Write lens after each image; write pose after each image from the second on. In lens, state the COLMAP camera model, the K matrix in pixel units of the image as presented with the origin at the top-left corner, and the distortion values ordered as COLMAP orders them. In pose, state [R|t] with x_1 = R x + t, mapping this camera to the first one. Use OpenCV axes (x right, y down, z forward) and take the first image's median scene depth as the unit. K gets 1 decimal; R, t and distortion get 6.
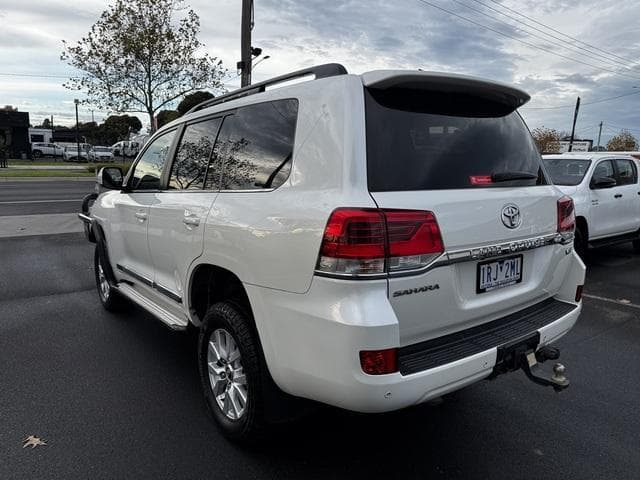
lens RADIAL K [[459.9, 0, 321.5], [0, 459.9, 246.7], [0, 0, 1]] dist [0.078044, -0.093673]
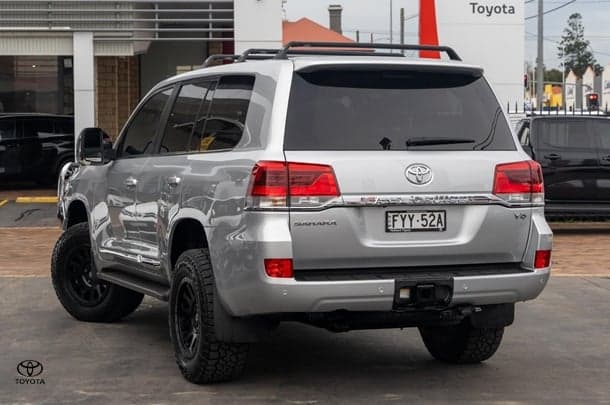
lens RADIAL K [[1439.3, 0, 305.0], [0, 1439.3, 202.5], [0, 0, 1]] dist [-0.047931, -0.227764]
pose [[0.966095, 0.027708, -0.256695, 1.089127], [-0.052576, 0.994505, -0.090524, 0.361987], [0.252777, 0.100951, 0.962244, -2.661488]]
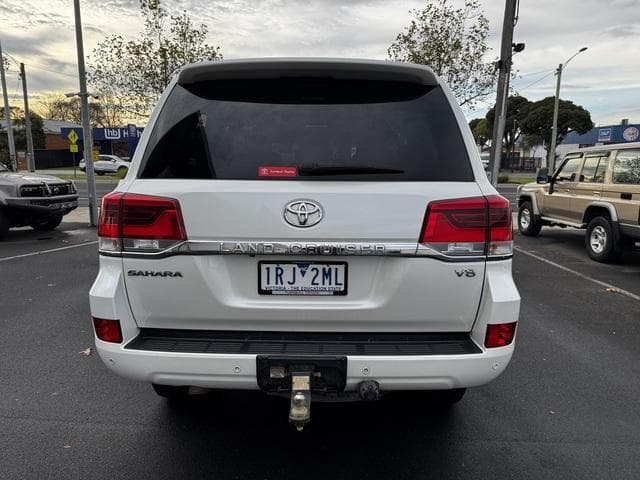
lens RADIAL K [[459.9, 0, 321.5], [0, 459.9, 246.7], [0, 0, 1]] dist [0.078044, -0.093673]
pose [[0.779895, 0.095736, -0.618545, 0.986981], [-0.107345, 0.994050, 0.018509, -0.023050], [0.616636, 0.051963, 0.785531, 0.348405]]
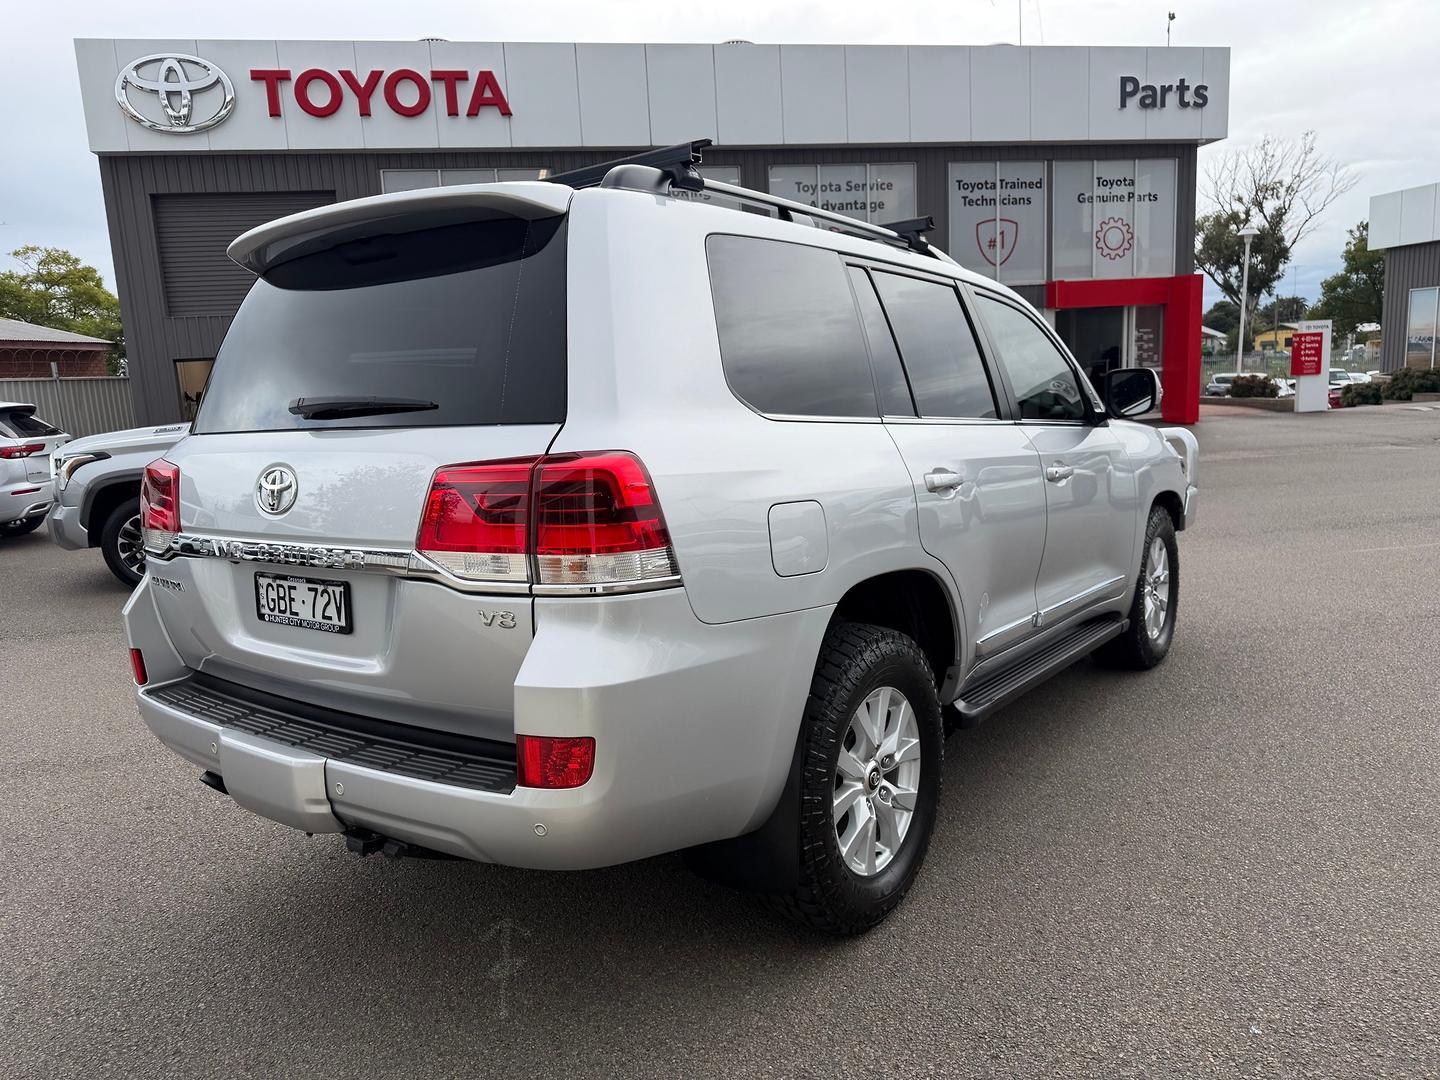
lens RADIAL K [[1034.7, 0, 723.4], [0, 1034.7, 555.1], [0, 0, 1]] dist [0.078044, -0.093673]
pose [[0.275192, 0.120055, -0.953864, 1.605461], [-0.115918, 0.989077, 0.091044, -0.152764], [0.954375, 0.085516, 0.286103, 1.148162]]
